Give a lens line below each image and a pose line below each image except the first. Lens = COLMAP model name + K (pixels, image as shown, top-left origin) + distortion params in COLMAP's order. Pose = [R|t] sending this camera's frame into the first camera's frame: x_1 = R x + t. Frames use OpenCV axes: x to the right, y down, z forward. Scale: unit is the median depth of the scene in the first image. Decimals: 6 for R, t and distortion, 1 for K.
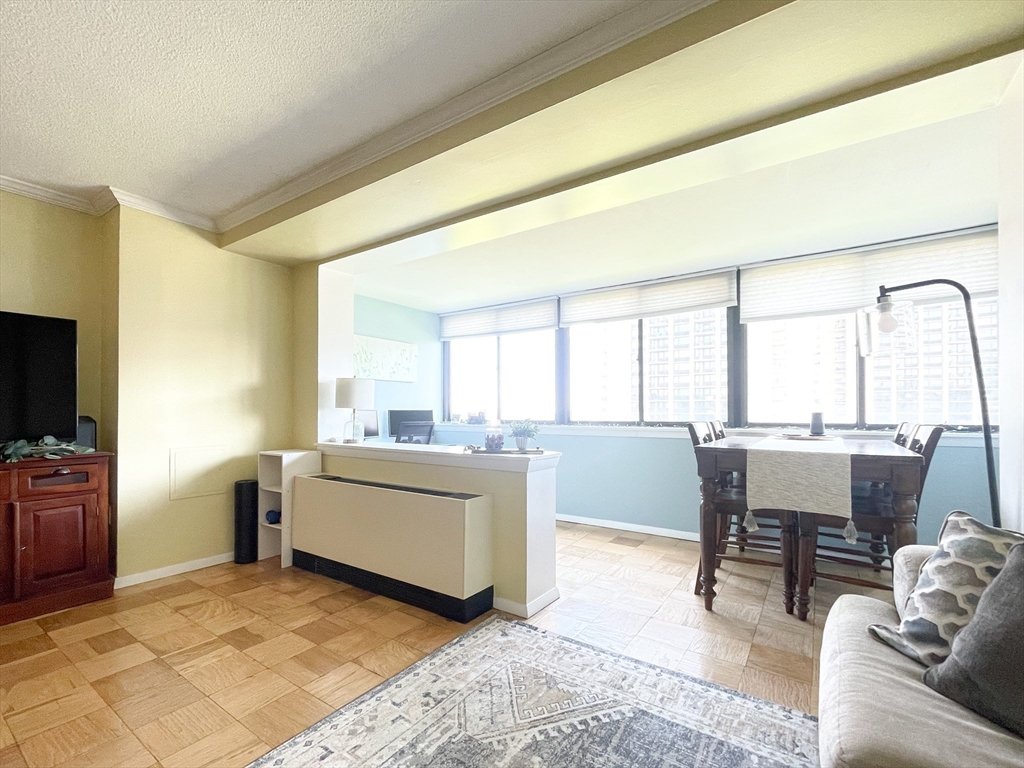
lens RADIAL K [[468.0, 0, 512.6], [0, 468.0, 408.1], [0, 0, 1]] dist [-0.002401, -0.000227]
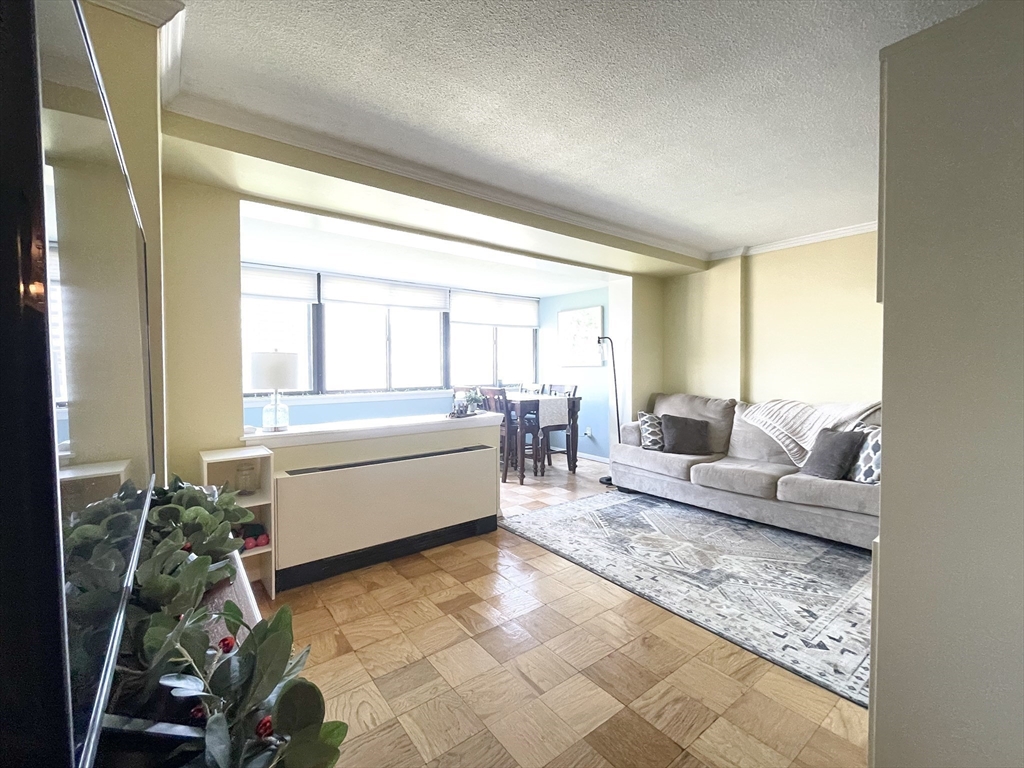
lens RADIAL K [[428.8, 0, 539.0], [0, 428.8, 380.6], [0, 0, 1]] dist [-0.000193, 0.000056]
pose [[0.268400, -0.029920, 0.962843, -1.199997], [-0.005541, 0.999453, 0.032602, -0.053270], [-0.963291, -0.014086, 0.268088, 0.447148]]
